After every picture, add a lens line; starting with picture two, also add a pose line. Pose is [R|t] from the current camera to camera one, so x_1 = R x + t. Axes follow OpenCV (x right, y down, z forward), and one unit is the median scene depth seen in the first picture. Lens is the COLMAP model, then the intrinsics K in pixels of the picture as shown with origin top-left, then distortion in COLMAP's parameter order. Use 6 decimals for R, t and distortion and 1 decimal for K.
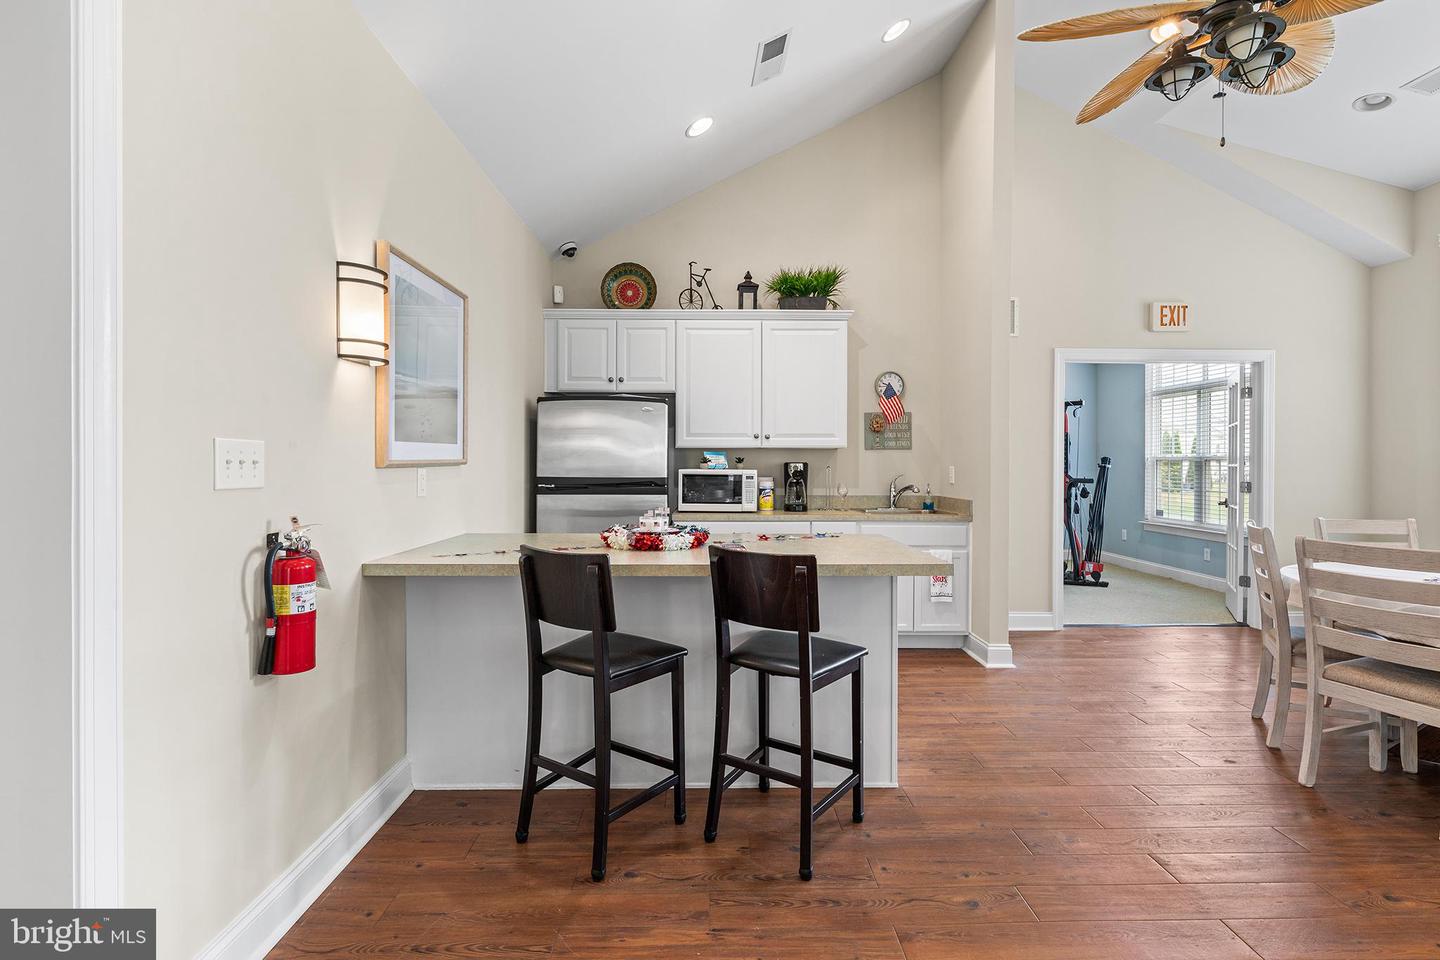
lens RADIAL K [[659.9, 0, 720.3], [0, 659.9, 472.0], [0, 0, 1]] dist [-0.024198, -0.000164]
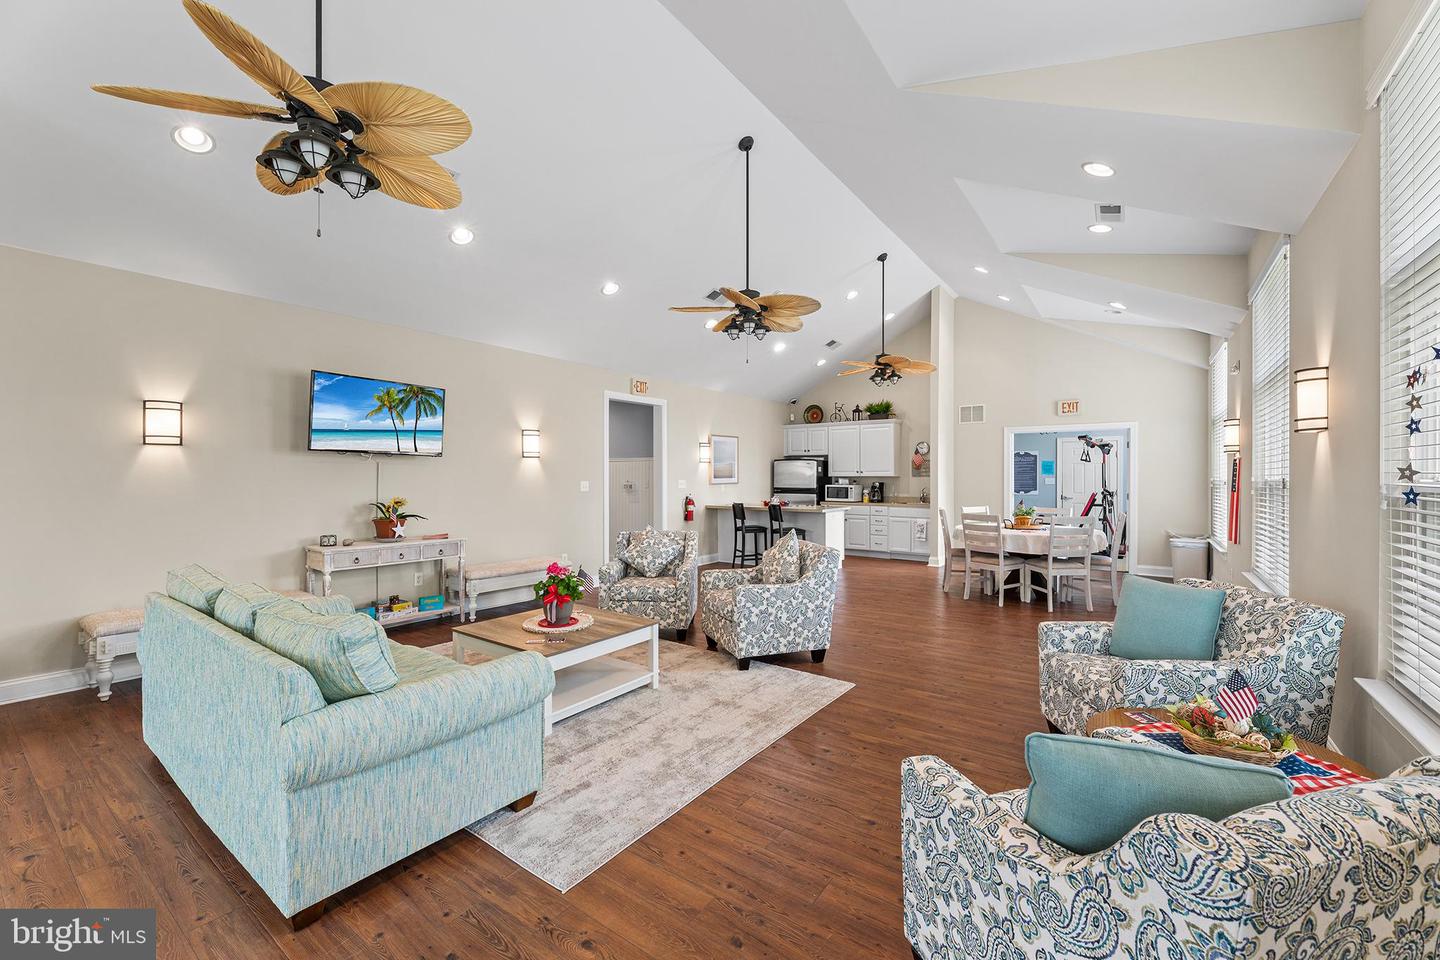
lens RADIAL K [[582.4, 0, 719.7], [0, 582.4, 480.3], [0, 0, 1]] dist [0.000373, 0.000021]
pose [[0.799982, 0.002268, -0.600019, 0.952646], [-0.005085, 0.999983, -0.003000, -0.012964], [0.600002, 0.005451, 0.799980, -1.066489]]
